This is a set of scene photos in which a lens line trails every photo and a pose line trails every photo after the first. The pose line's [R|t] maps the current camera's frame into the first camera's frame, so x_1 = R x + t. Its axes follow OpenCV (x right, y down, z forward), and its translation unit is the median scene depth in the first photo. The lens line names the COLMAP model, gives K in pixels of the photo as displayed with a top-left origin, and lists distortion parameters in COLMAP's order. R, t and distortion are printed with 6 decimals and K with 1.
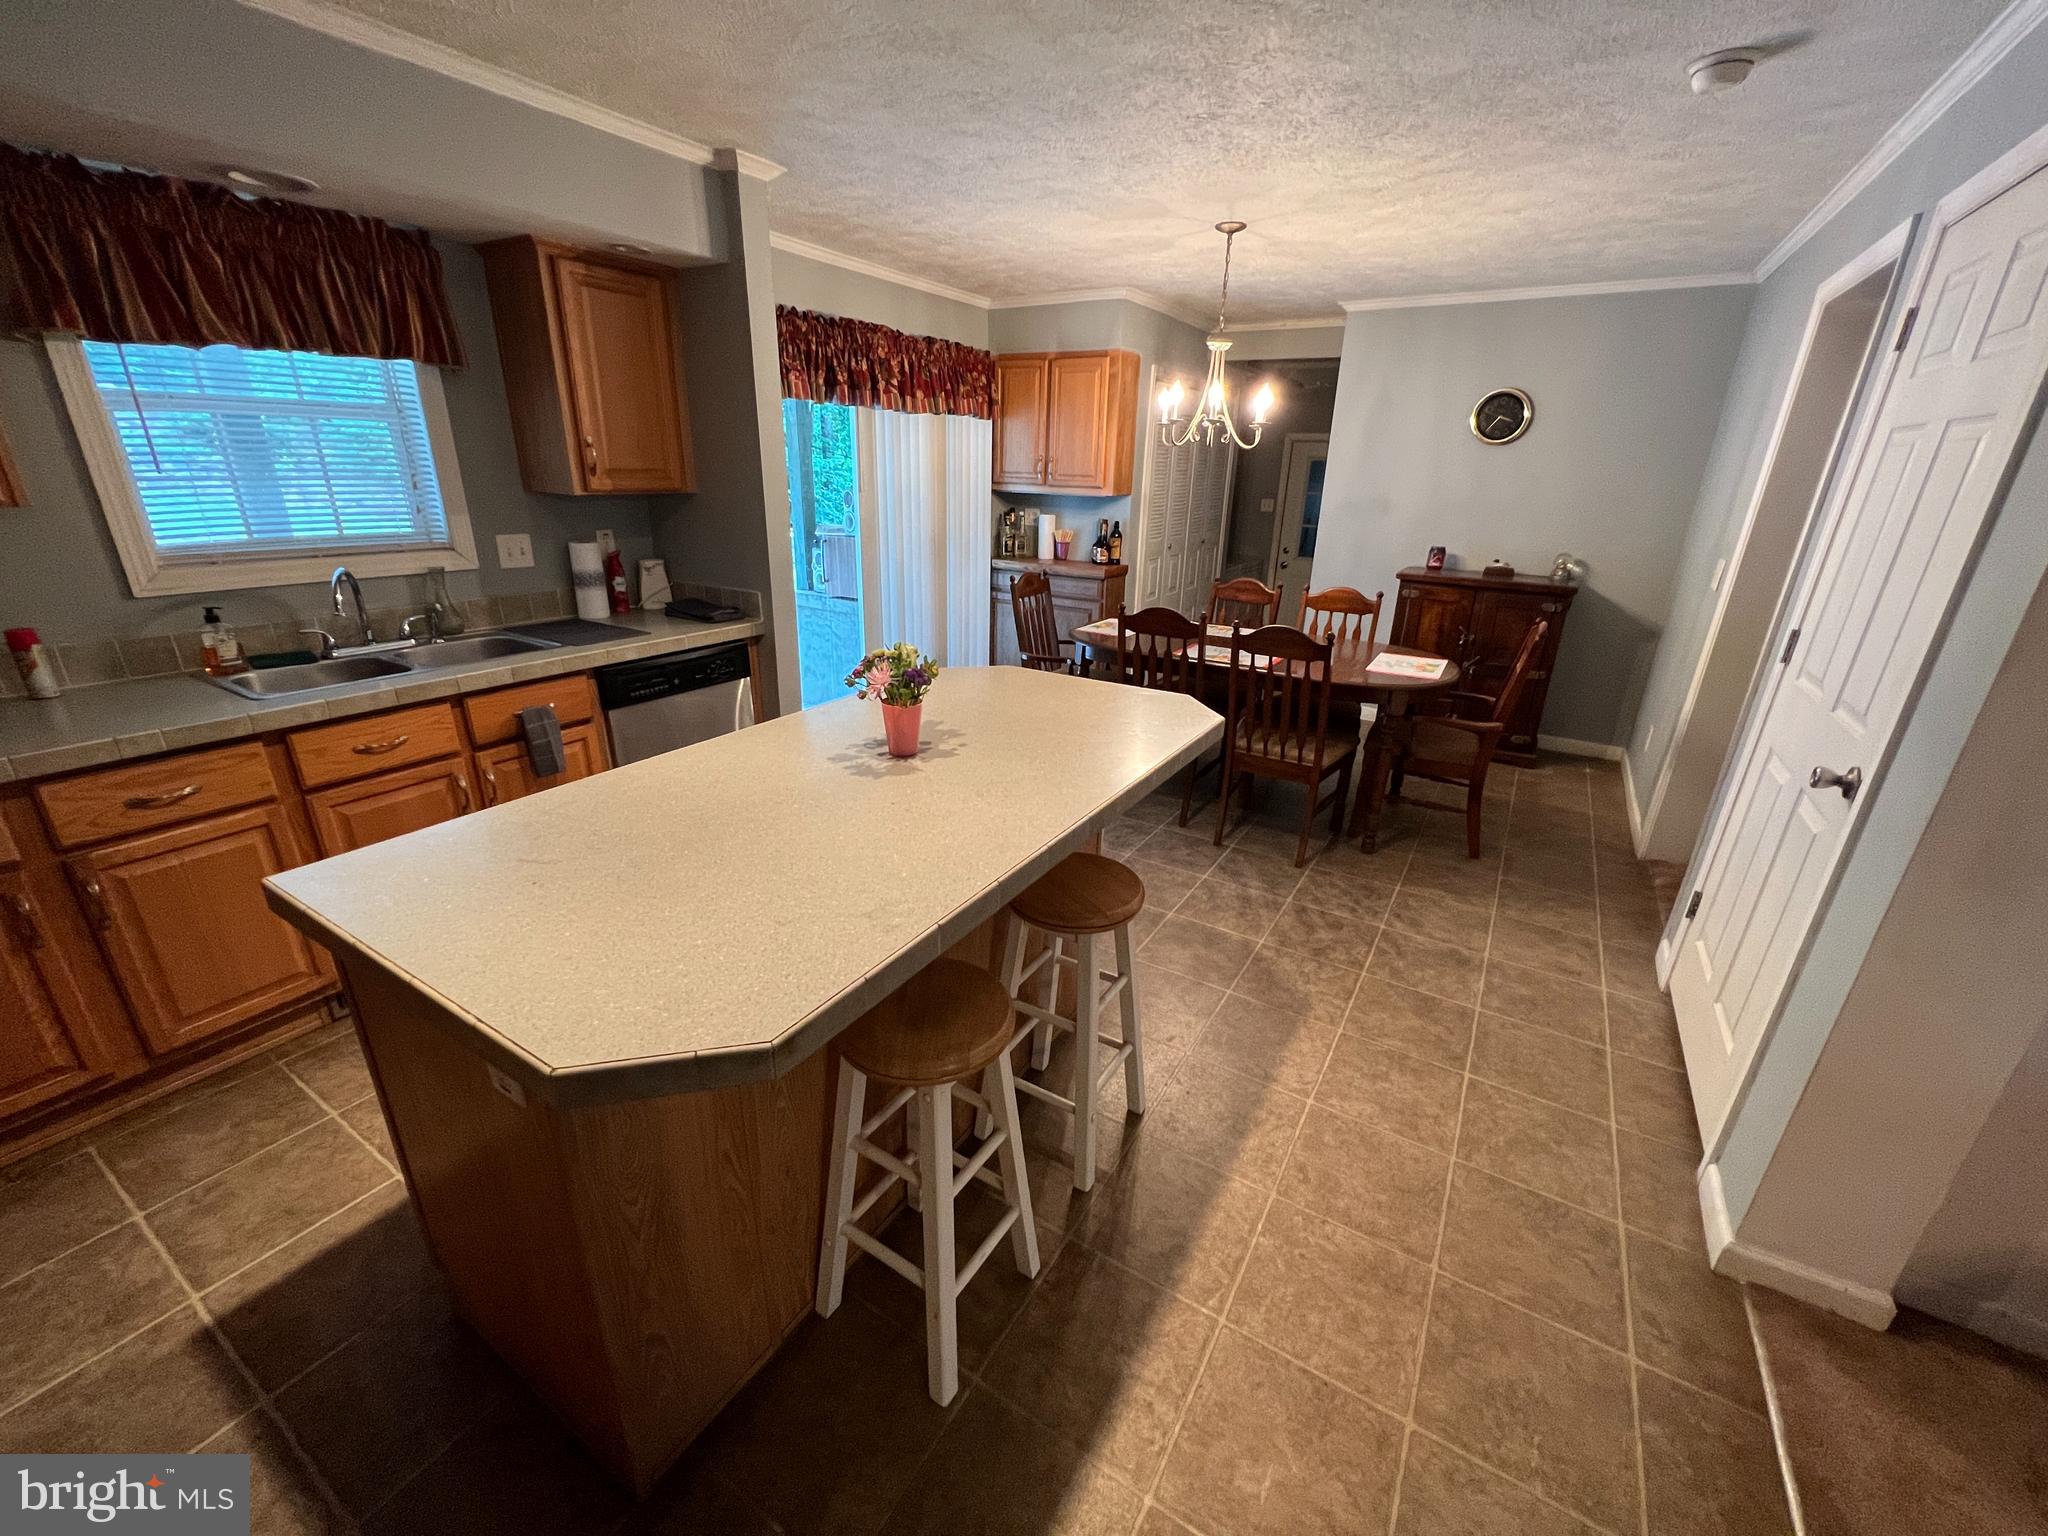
lens RADIAL K [[821.6, 0, 1021.9], [0, 821.6, 768.2], [0, 0, 1]] dist [-0.001362, 0.000684]
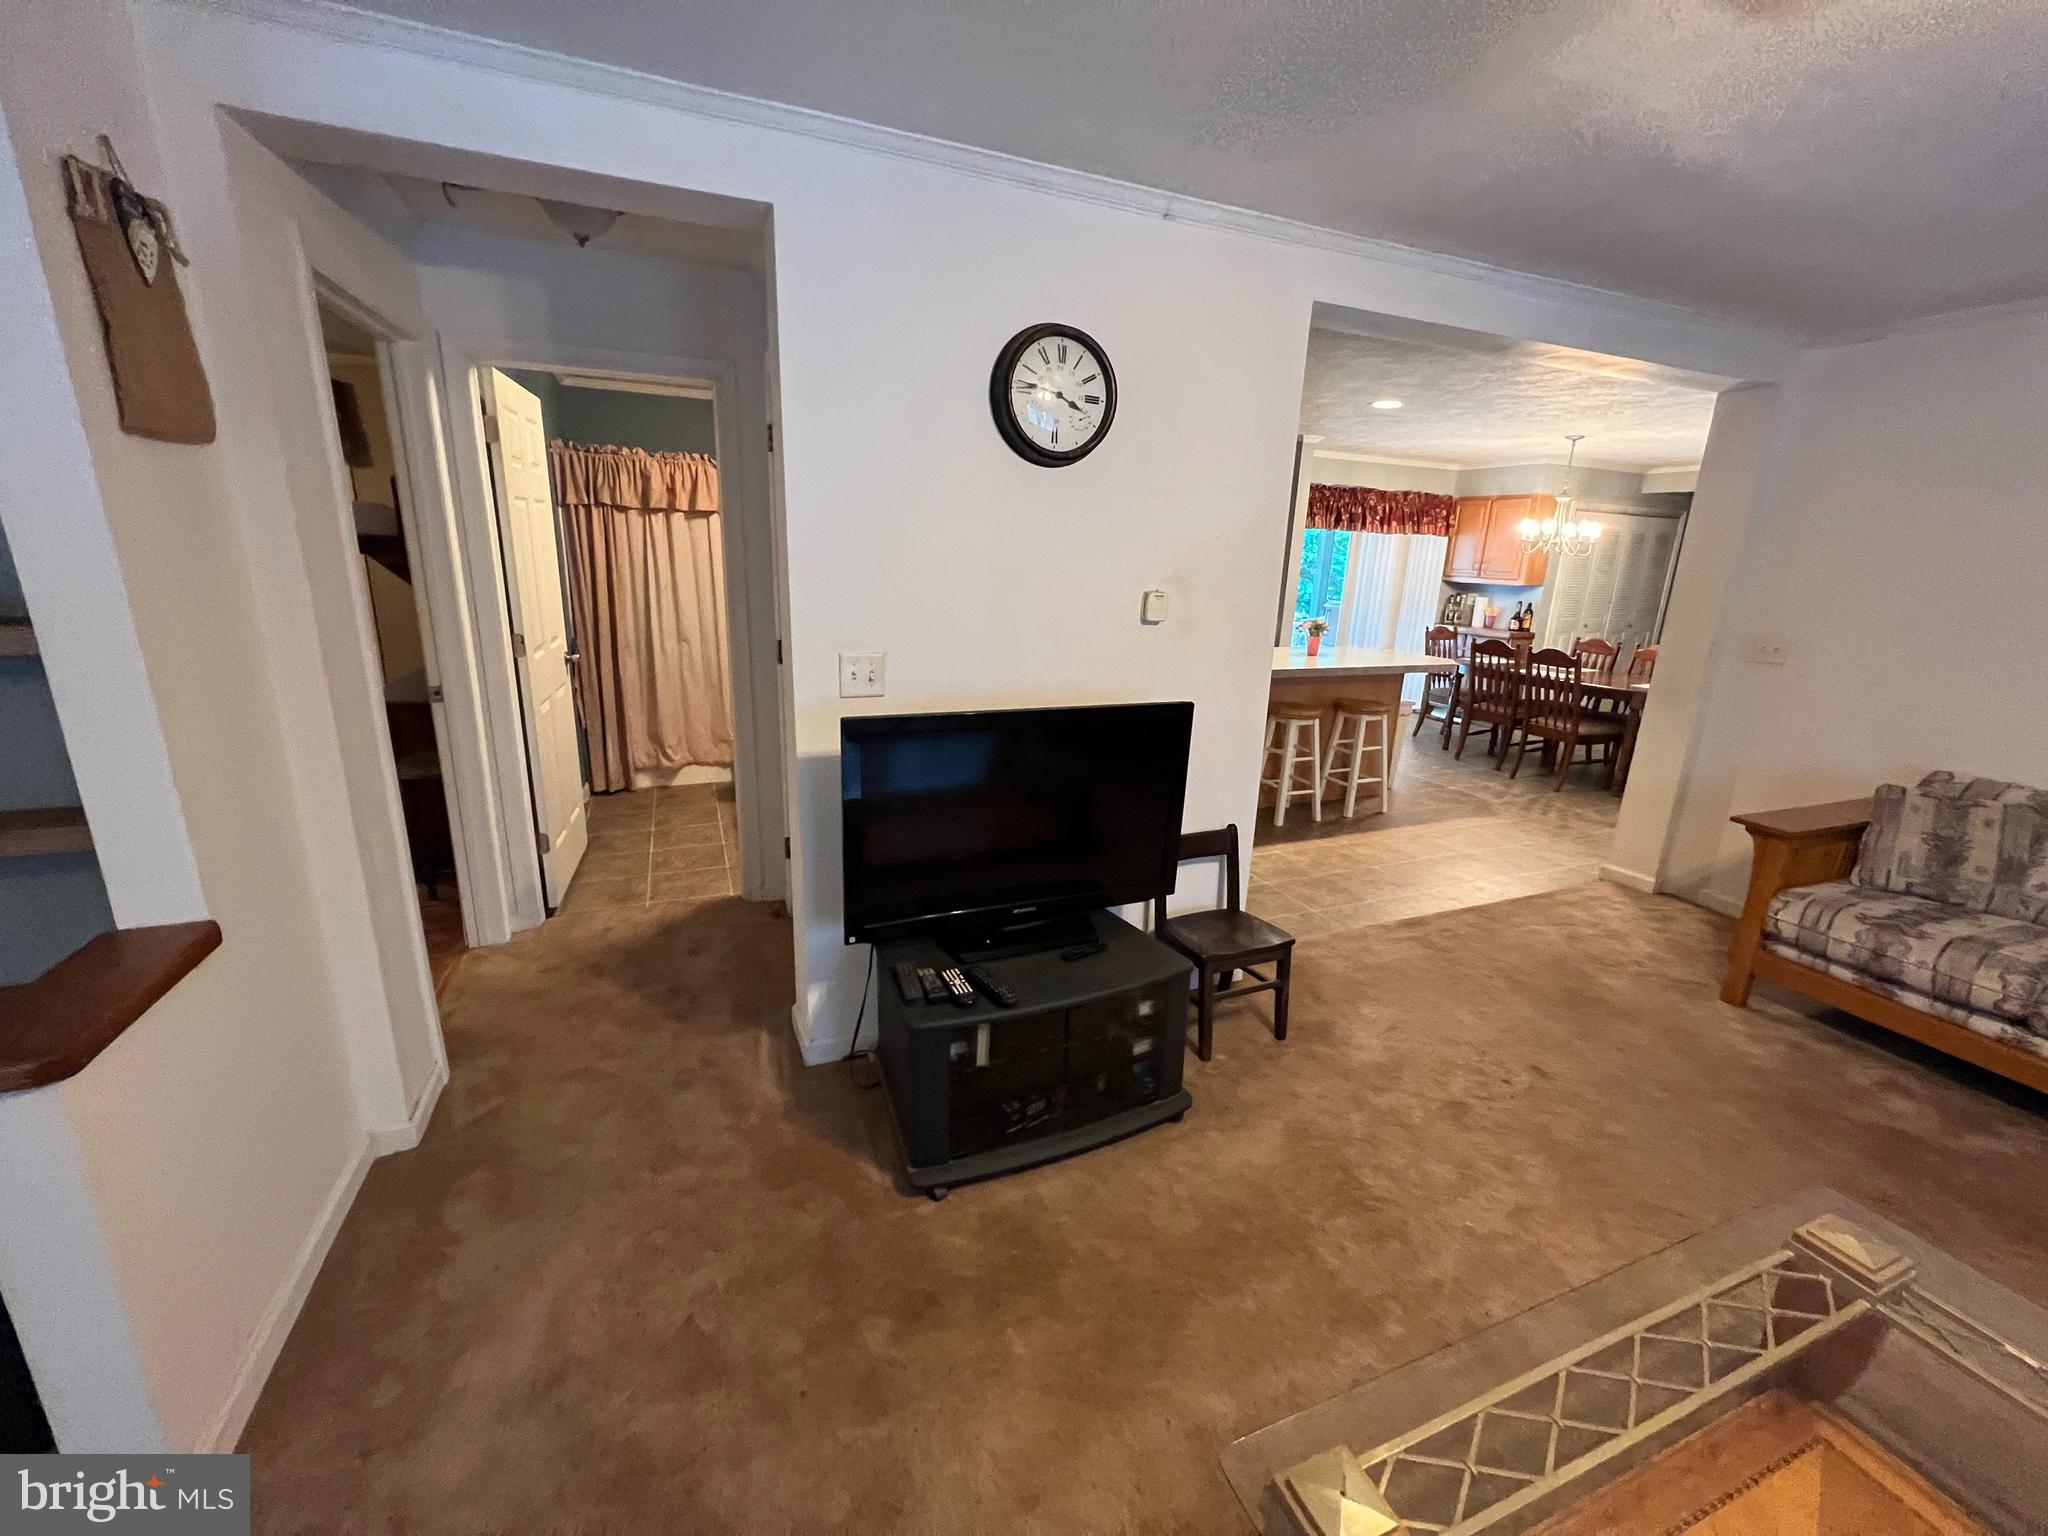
lens RADIAL K [[821.6, 0, 1025.8], [0, 821.6, 768.5], [0, 0, 1]] dist [-0.001362, 0.000684]
pose [[0.813625, 0.155452, -0.560222, 0.421297], [-0.217839, 0.974907, -0.045854, 0.423296], [0.539037, 0.159346, 0.827072, -1.097280]]
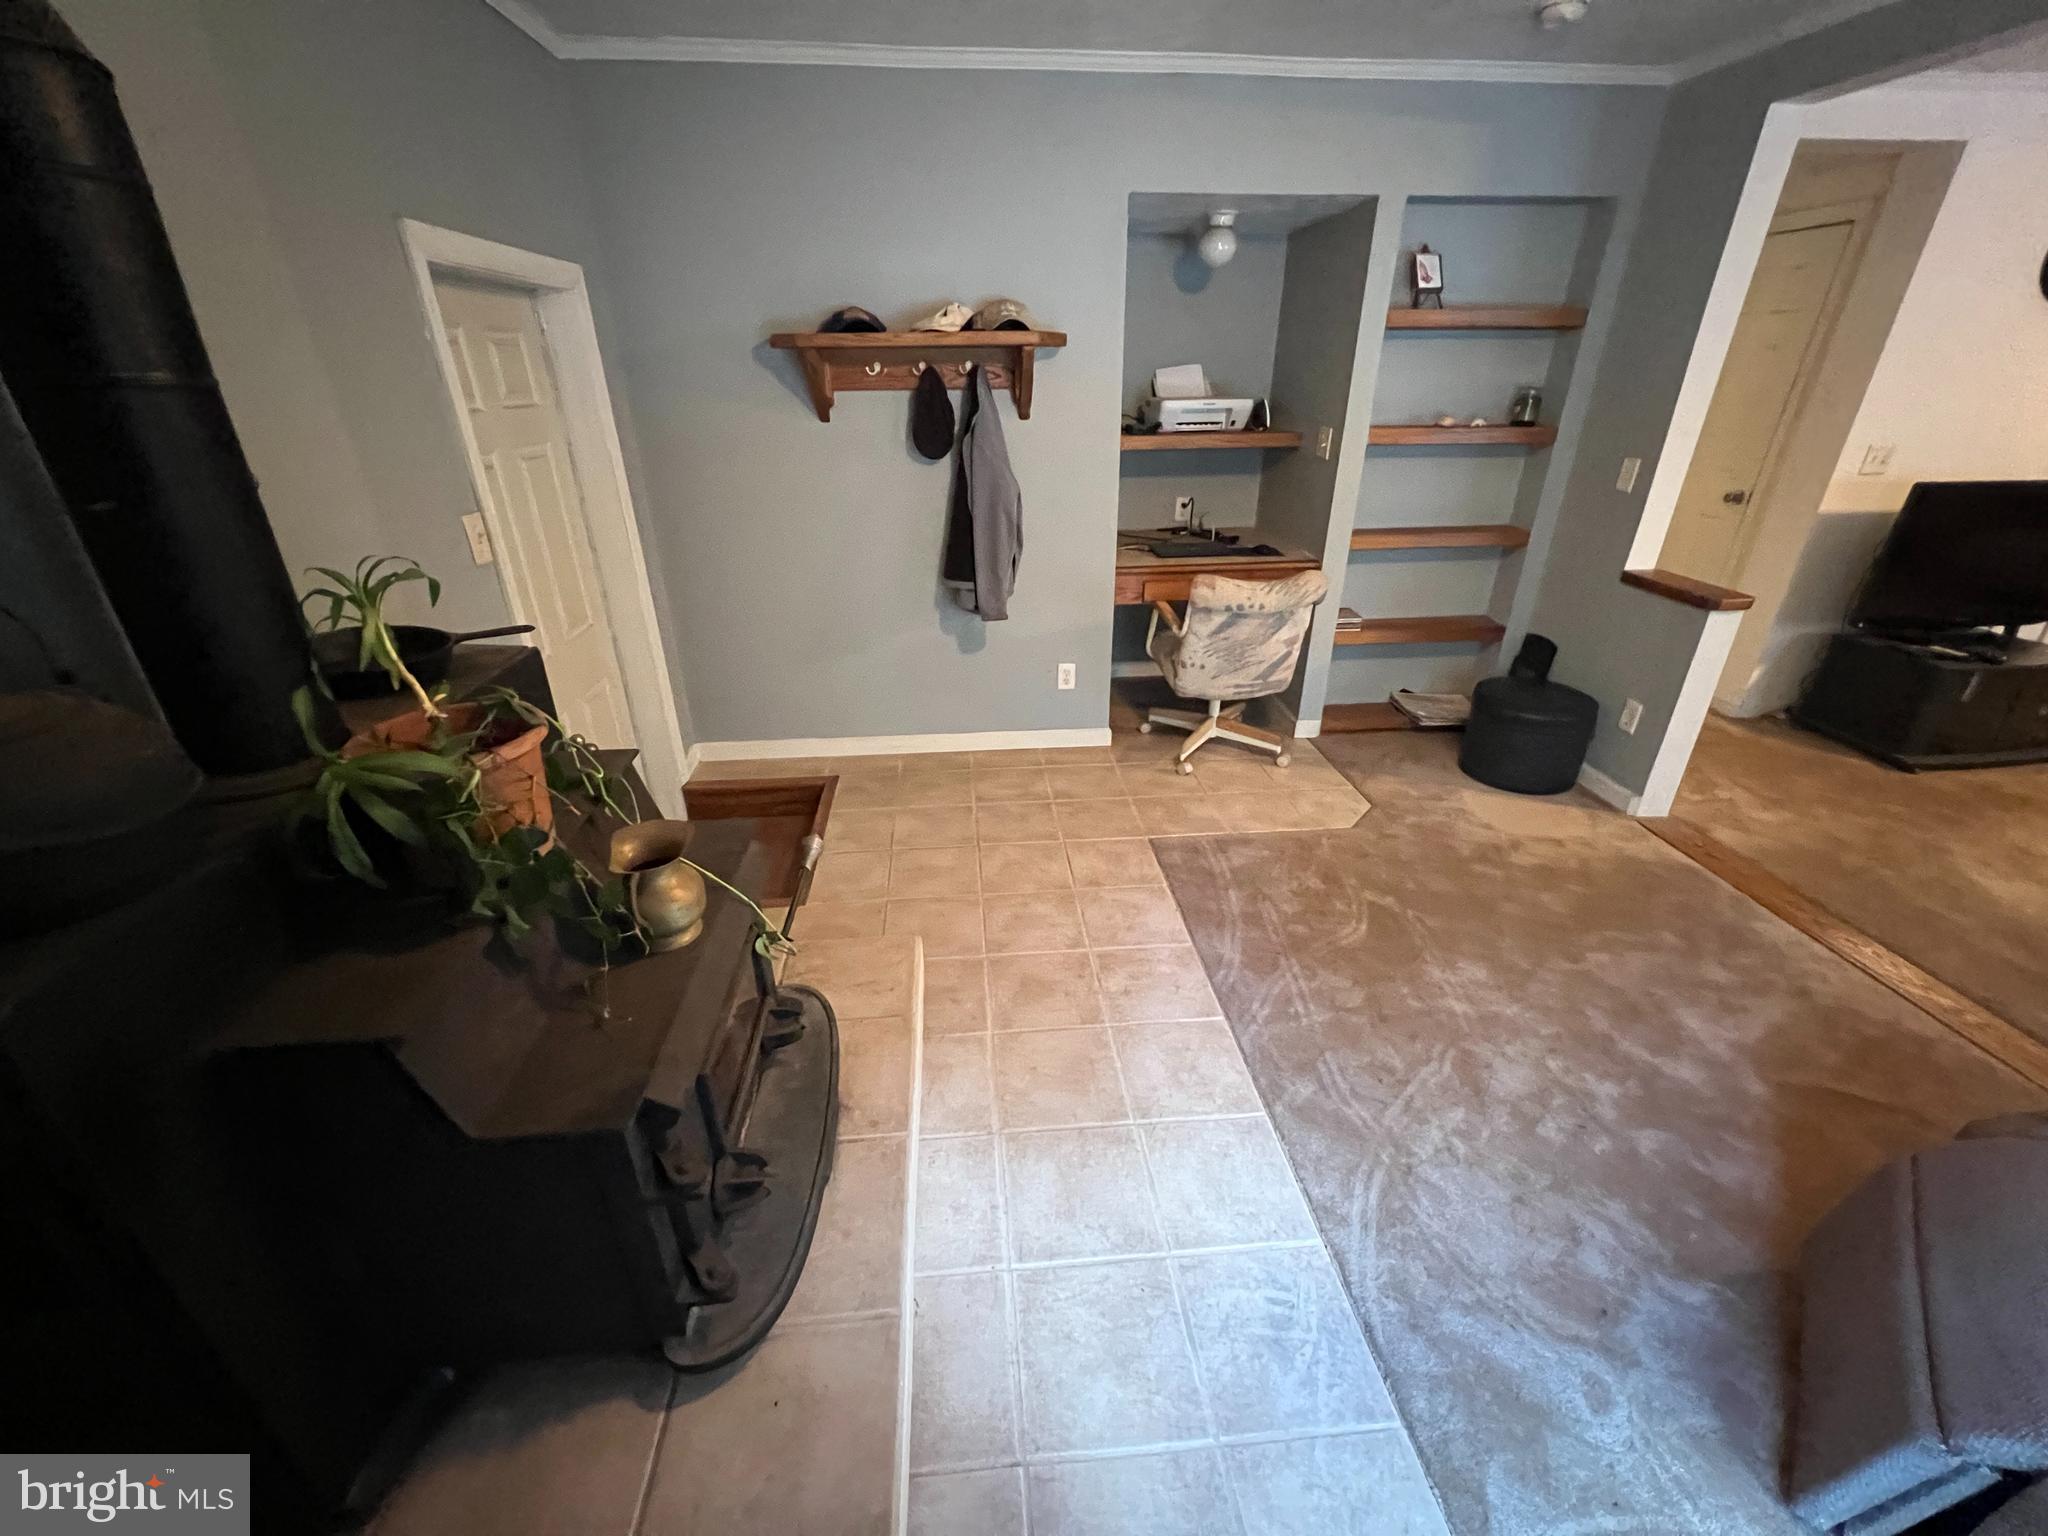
lens RADIAL K [[822.2, 0, 1030.2], [0, 822.2, 763.5], [0, 0, 1]] dist [0.001182, 0.000735]
pose [[0.605643, 0.325604, -0.726071, 0.144837], [-0.265450, 0.942855, 0.201399, 0.810042], [0.750155, 0.070759, 0.657465, -2.157586]]
